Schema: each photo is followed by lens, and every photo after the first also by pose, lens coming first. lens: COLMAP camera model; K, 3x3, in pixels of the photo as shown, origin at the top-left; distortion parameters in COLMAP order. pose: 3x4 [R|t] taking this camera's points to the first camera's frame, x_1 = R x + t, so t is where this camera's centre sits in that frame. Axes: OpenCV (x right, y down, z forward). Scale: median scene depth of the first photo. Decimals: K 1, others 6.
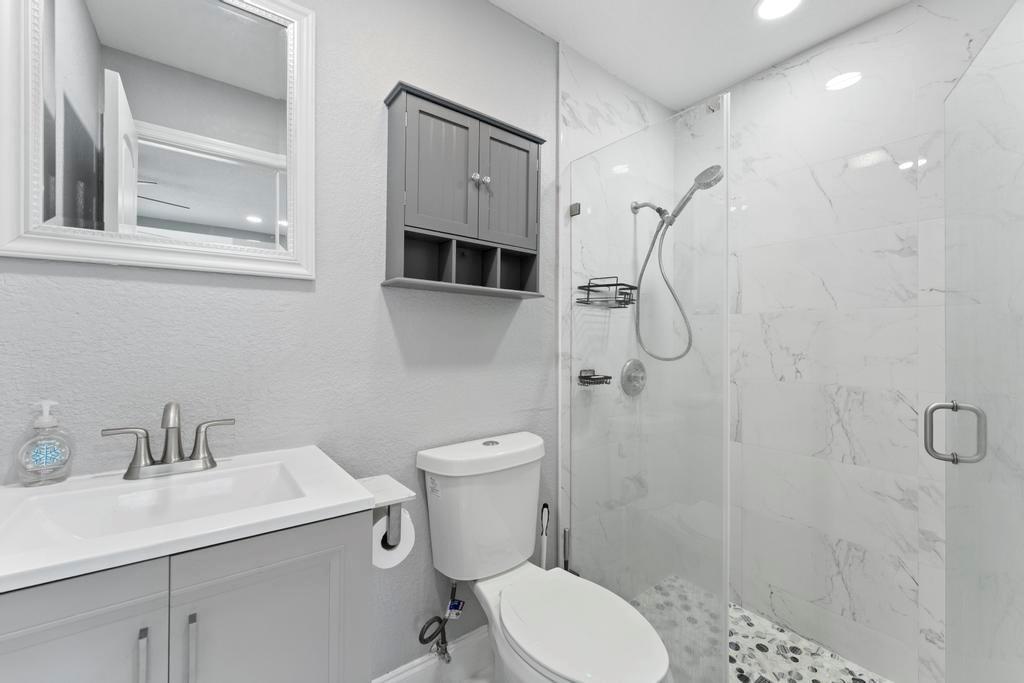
lens RADIAL K [[413.3, 0, 509.4], [0, 413.3, 346.2], [0, 0, 1]] dist [-0.006142, 0.000989]
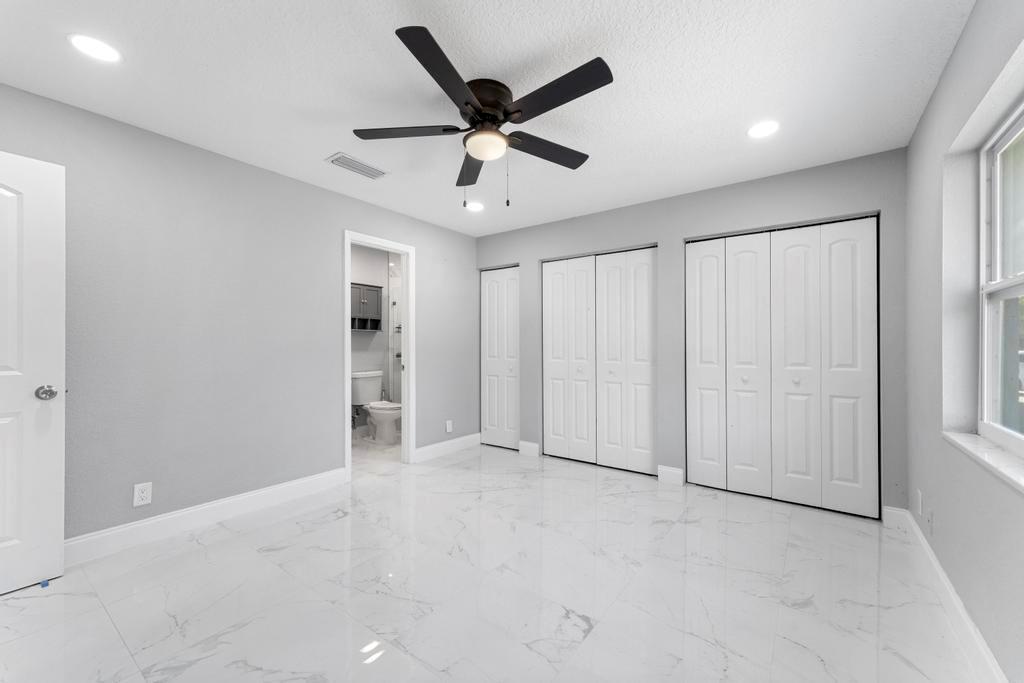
lens RADIAL K [[413.3, 0, 505.1], [0, 413.3, 349.0], [0, 0, 1]] dist [-0.006142, 0.000989]
pose [[0.961868, -0.005720, 0.273454, 0.119112], [0.002019, 0.999903, 0.013815, -0.018329], [-0.273506, -0.012736, 0.961786, -2.633997]]
